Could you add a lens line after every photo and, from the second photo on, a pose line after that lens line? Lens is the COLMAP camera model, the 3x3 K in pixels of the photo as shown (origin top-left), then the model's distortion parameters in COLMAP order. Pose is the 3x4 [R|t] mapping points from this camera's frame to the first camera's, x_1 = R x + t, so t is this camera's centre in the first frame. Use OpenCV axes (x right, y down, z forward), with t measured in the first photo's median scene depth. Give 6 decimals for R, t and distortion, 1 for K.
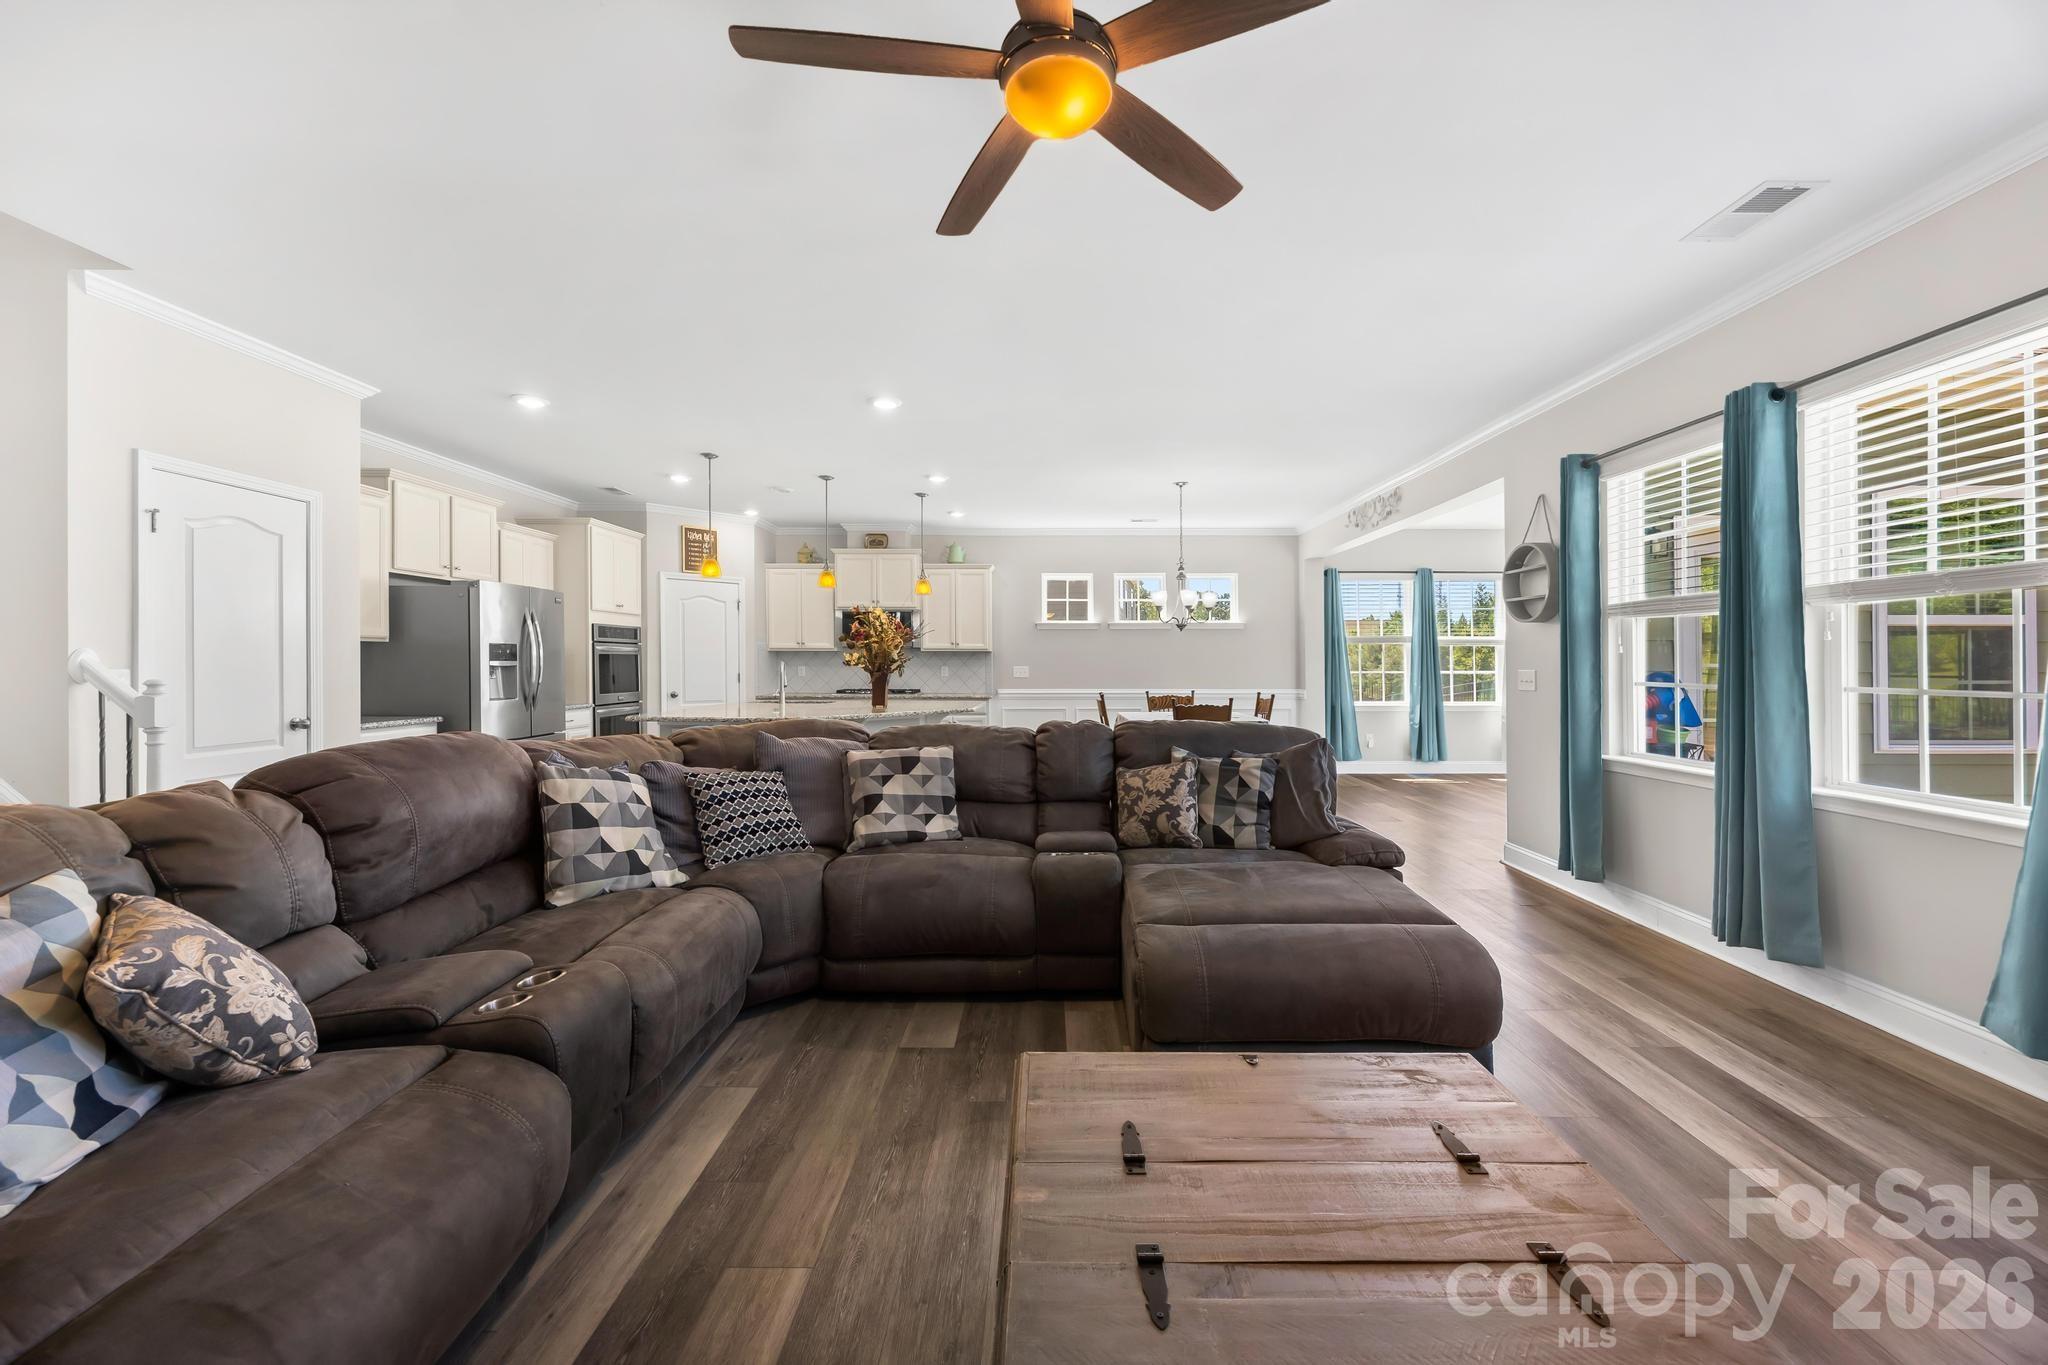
lens RADIAL K [[800.2, 0, 1034.8], [0, 800.2, 665.6], [0, 0, 1]] dist [-0.009326, 0.000053]
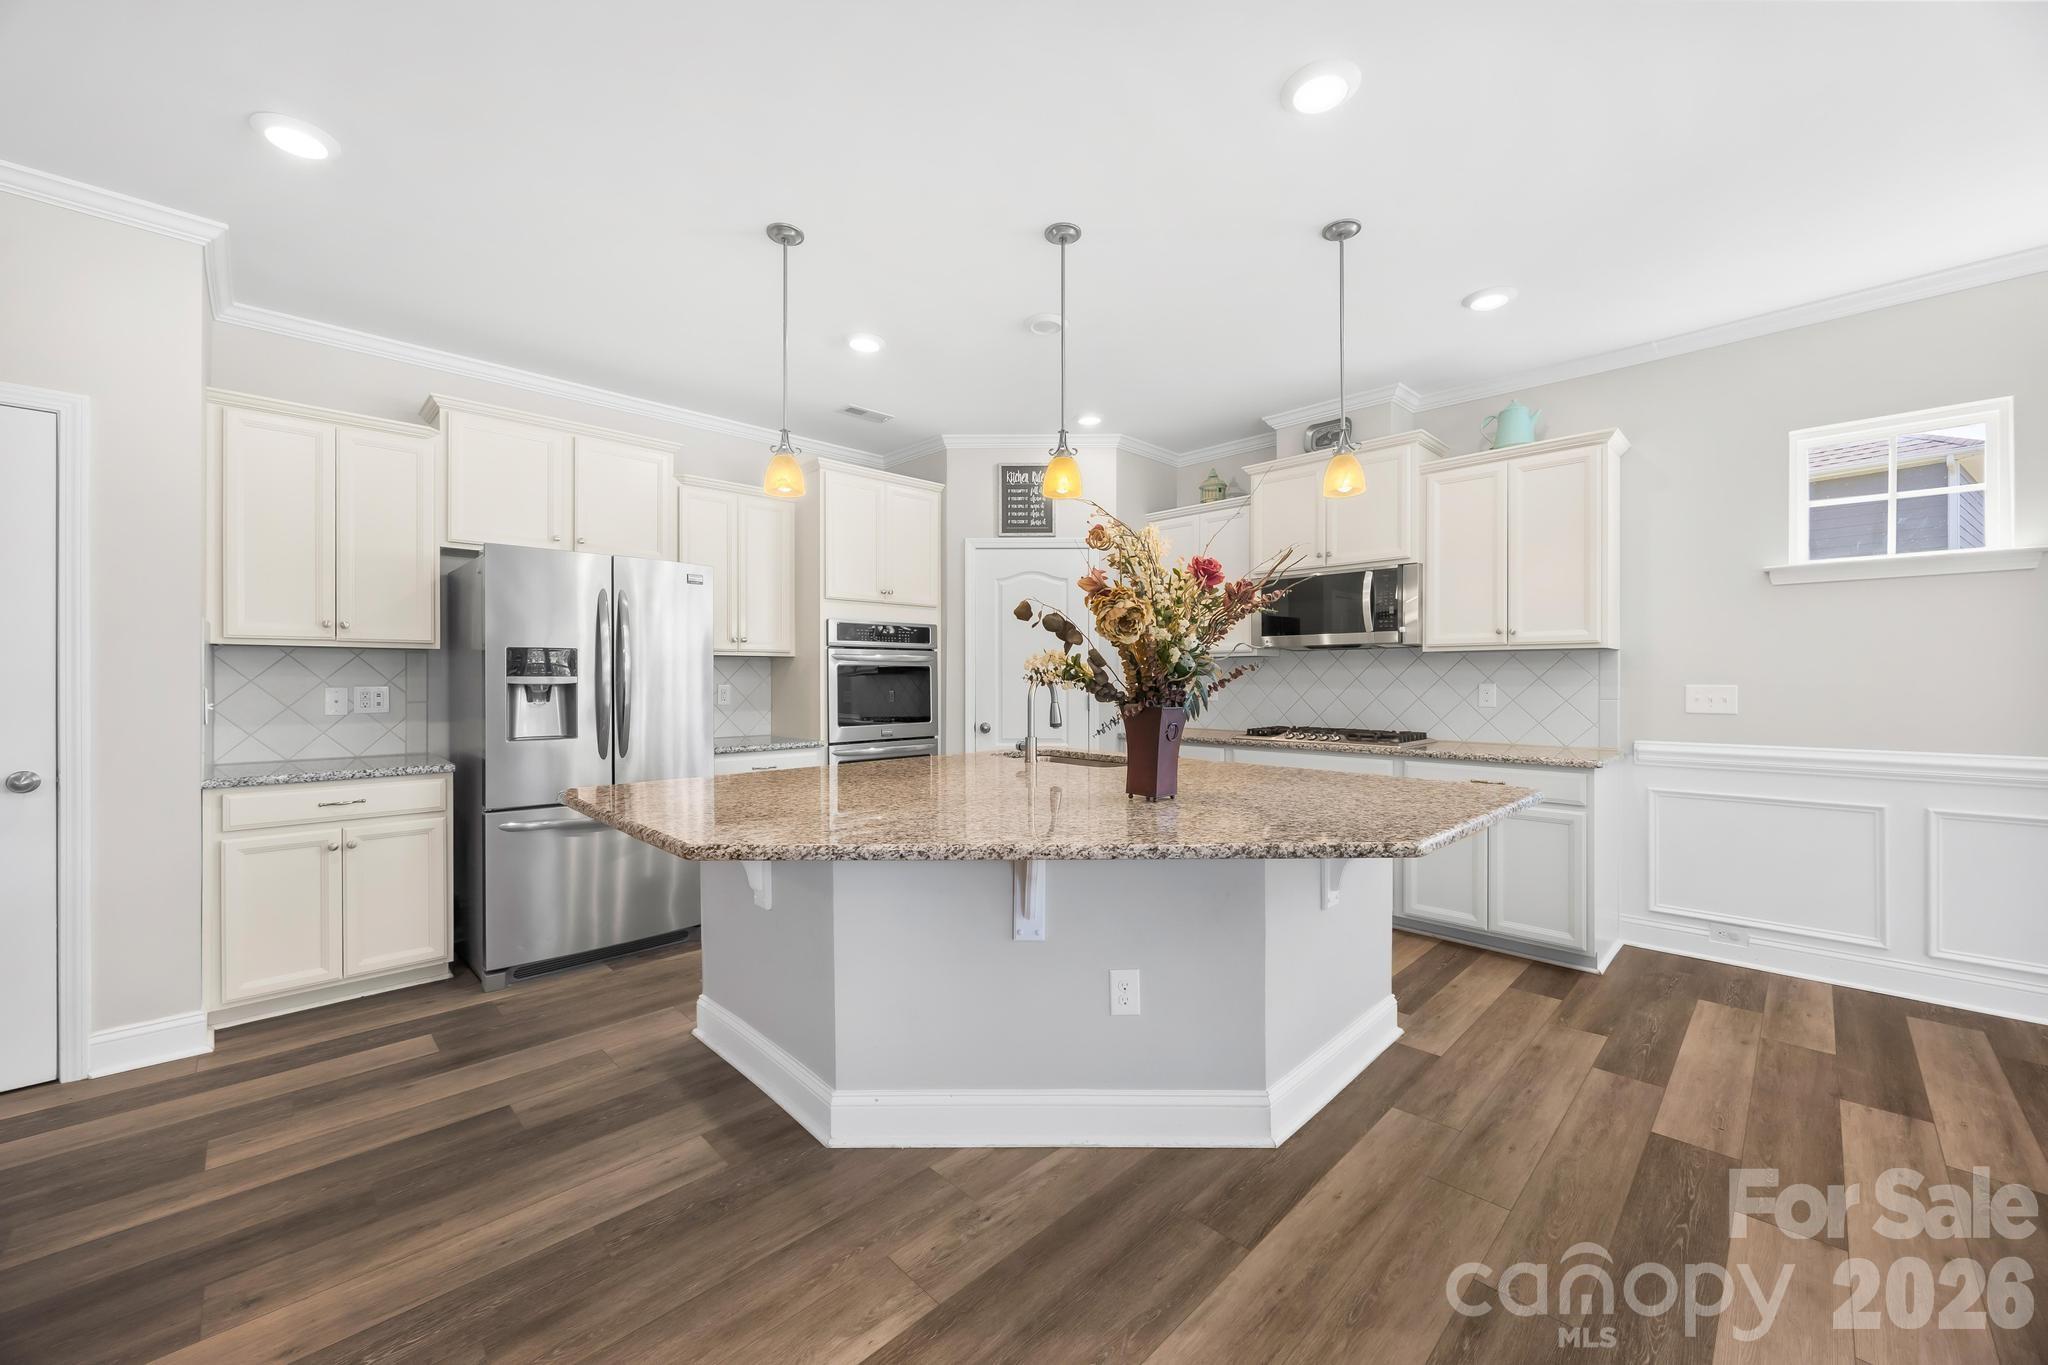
lens RADIAL K [[768.7, 0, 1030.2], [0, 768.7, 684.6], [0, 0, 1]] dist [-0.000986, 0.000122]
pose [[0.713991, 0.003124, -0.700147, 0.012541], [0.000654, 0.999987, 0.005129, -0.002196], [0.700154, -0.004120, 0.713980, 0.871329]]
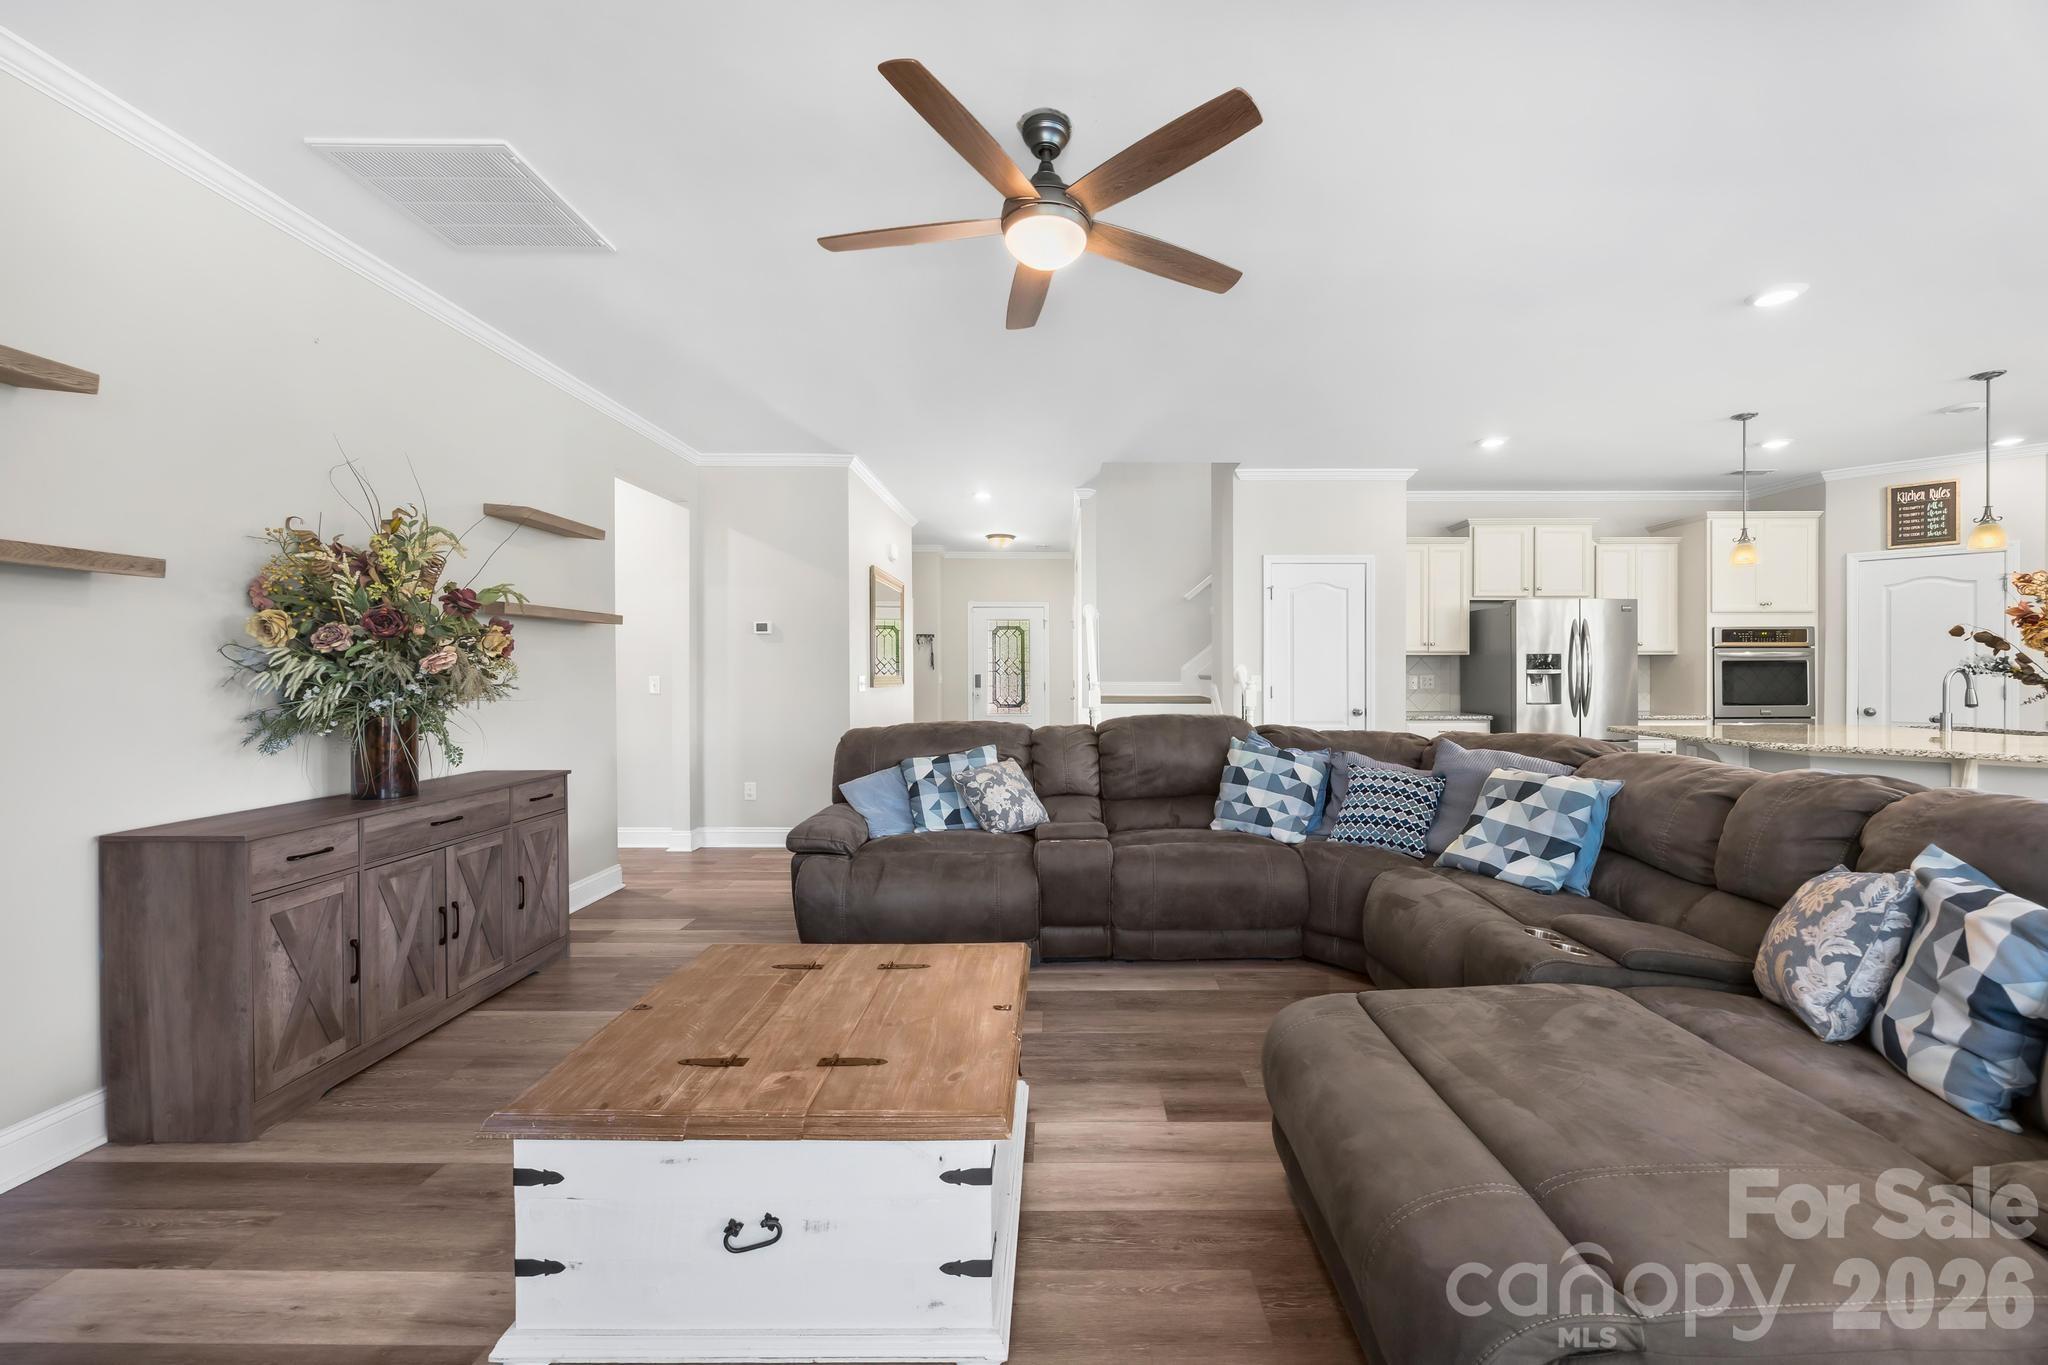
lens RADIAL K [[785.9, 0, 1048.4], [0, 785.9, 678.3], [0, 0, 1]] dist [-0.008813, -0.000134]
pose [[-0.005516, 0.007197, -0.999959, 0.441378], [-0.000876, 0.999974, 0.007202, -0.000817], [0.999984, 0.000915, -0.005510, 0.329195]]
